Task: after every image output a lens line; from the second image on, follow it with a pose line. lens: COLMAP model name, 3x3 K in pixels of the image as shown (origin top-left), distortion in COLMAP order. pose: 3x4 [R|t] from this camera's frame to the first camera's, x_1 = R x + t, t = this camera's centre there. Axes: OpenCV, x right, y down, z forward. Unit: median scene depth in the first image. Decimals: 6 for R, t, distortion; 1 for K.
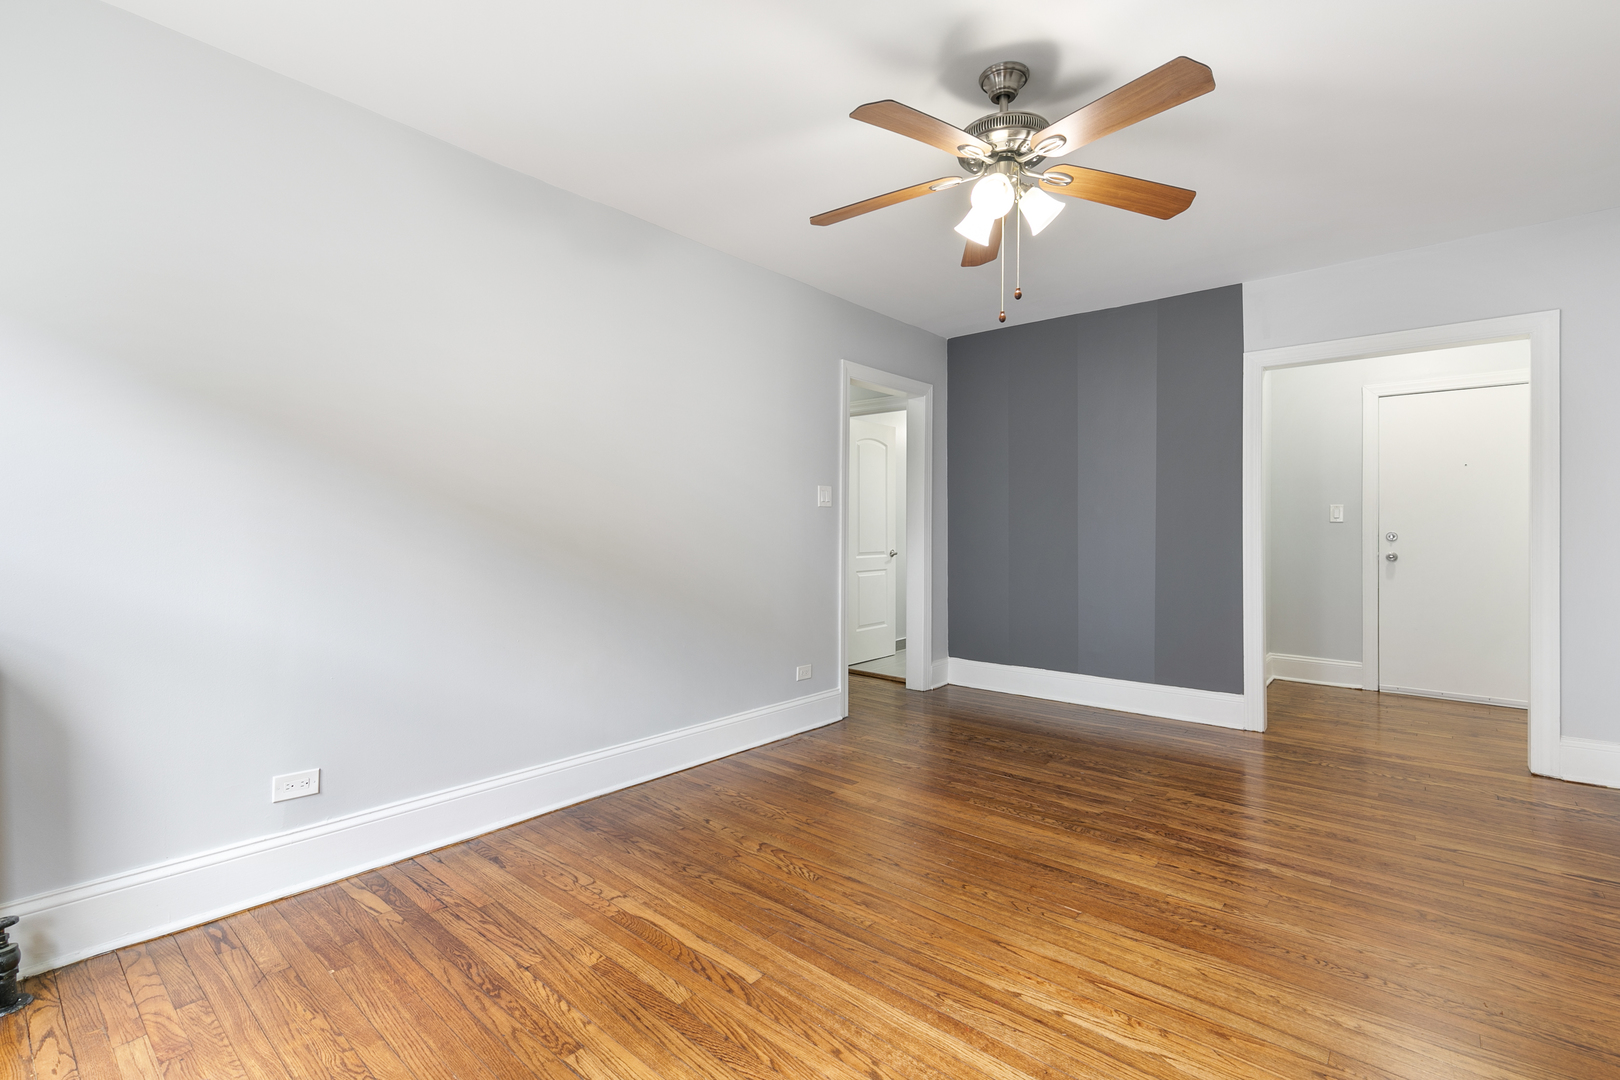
lens RADIAL K [[731.5, 0, 820.0], [0, 731.5, 527.0], [0, 0, 1]] dist [0.000860, 0.001489]
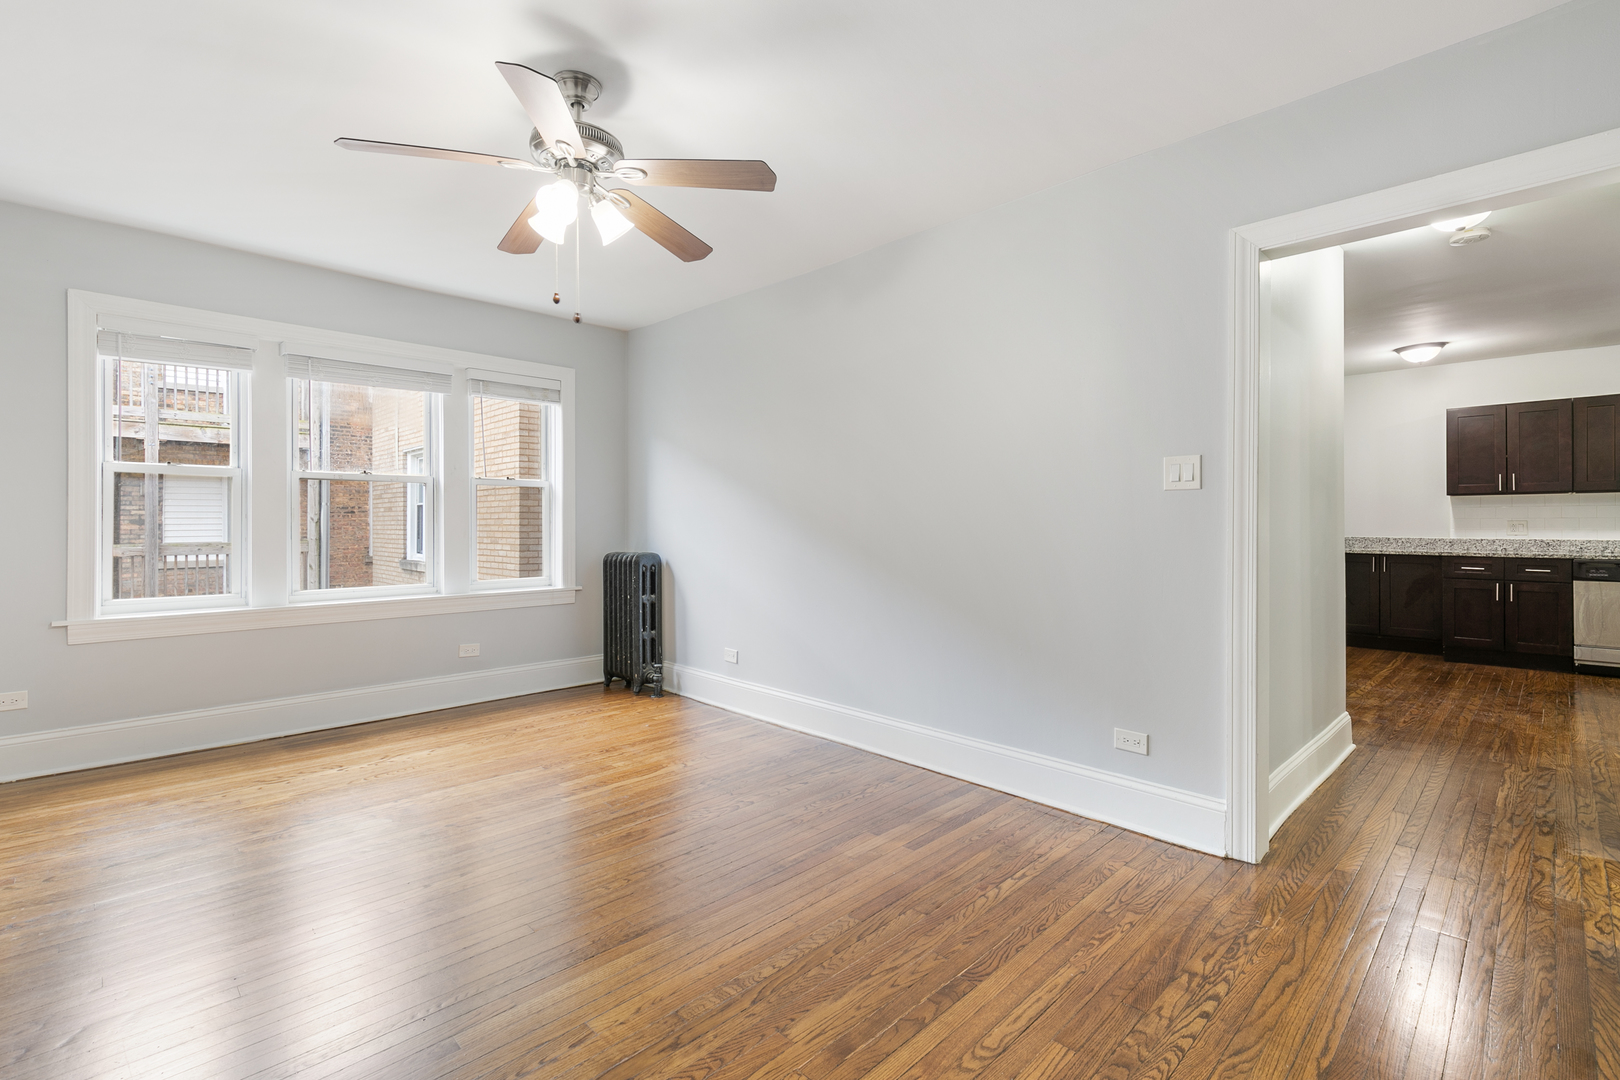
lens RADIAL K [[731.5, 0, 812.7], [0, 731.5, 531.7], [0, 0, 1]] dist [0.000860, 0.001489]
pose [[-0.083002, 0.010657, -0.996492, 0.963597], [-0.005771, 0.999921, 0.011174, -0.001439], [0.996533, 0.006678, -0.082934, 1.094428]]
